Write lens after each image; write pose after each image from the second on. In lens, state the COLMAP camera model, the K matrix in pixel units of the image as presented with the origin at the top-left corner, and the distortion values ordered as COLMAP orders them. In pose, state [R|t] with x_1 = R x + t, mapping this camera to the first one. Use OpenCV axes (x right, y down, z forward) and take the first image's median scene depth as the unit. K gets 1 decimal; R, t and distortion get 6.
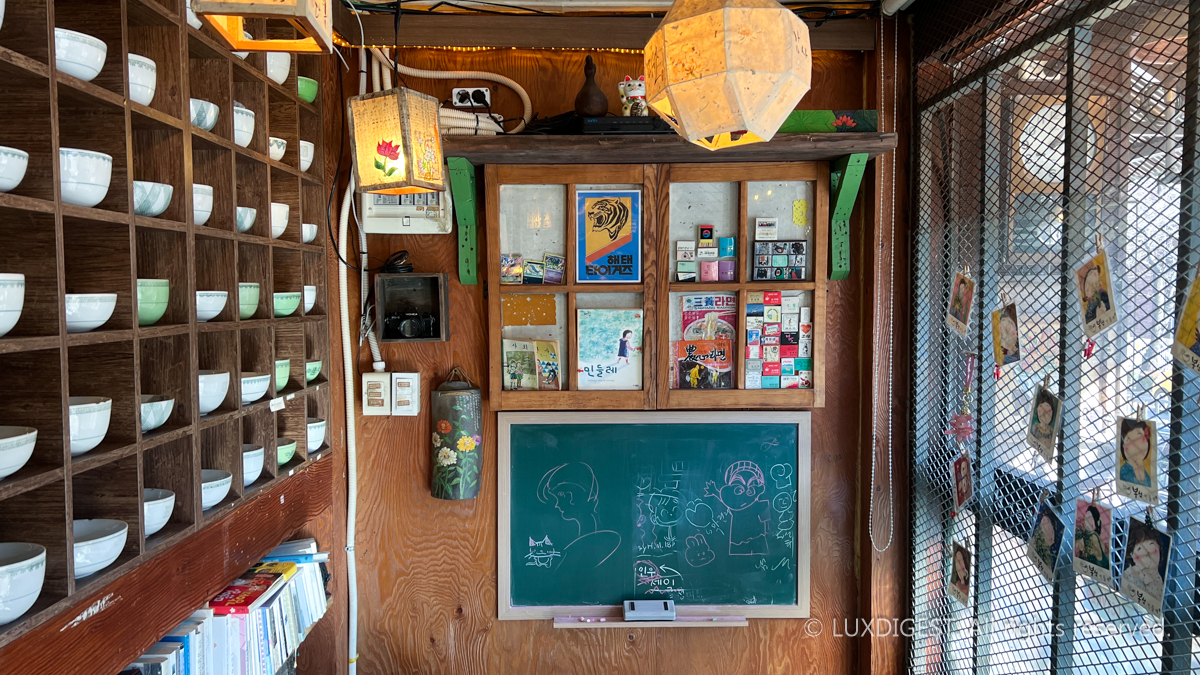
lens RADIAL K [[896.3, 0, 588.8], [0, 896.3, 340.8], [0, 0, 1]] dist [0.118801, -0.254924]
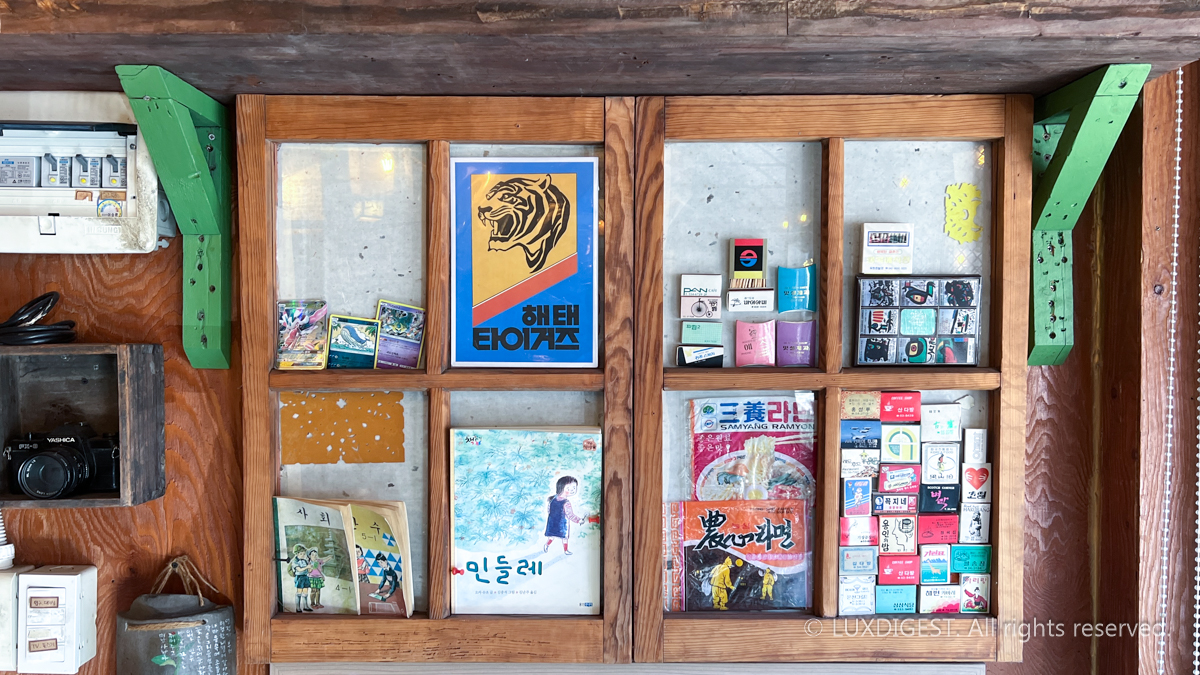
lens RADIAL K [[896.3, 0, 588.8], [0, 896.3, 340.8], [0, 0, 1]] dist [0.118801, -0.254924]
pose [[0.999904, 0.008061, -0.011313, 0.058260], [-0.008517, 0.999130, -0.040835, -0.060209], [0.010974, 0.040928, 0.999102, 0.561277]]
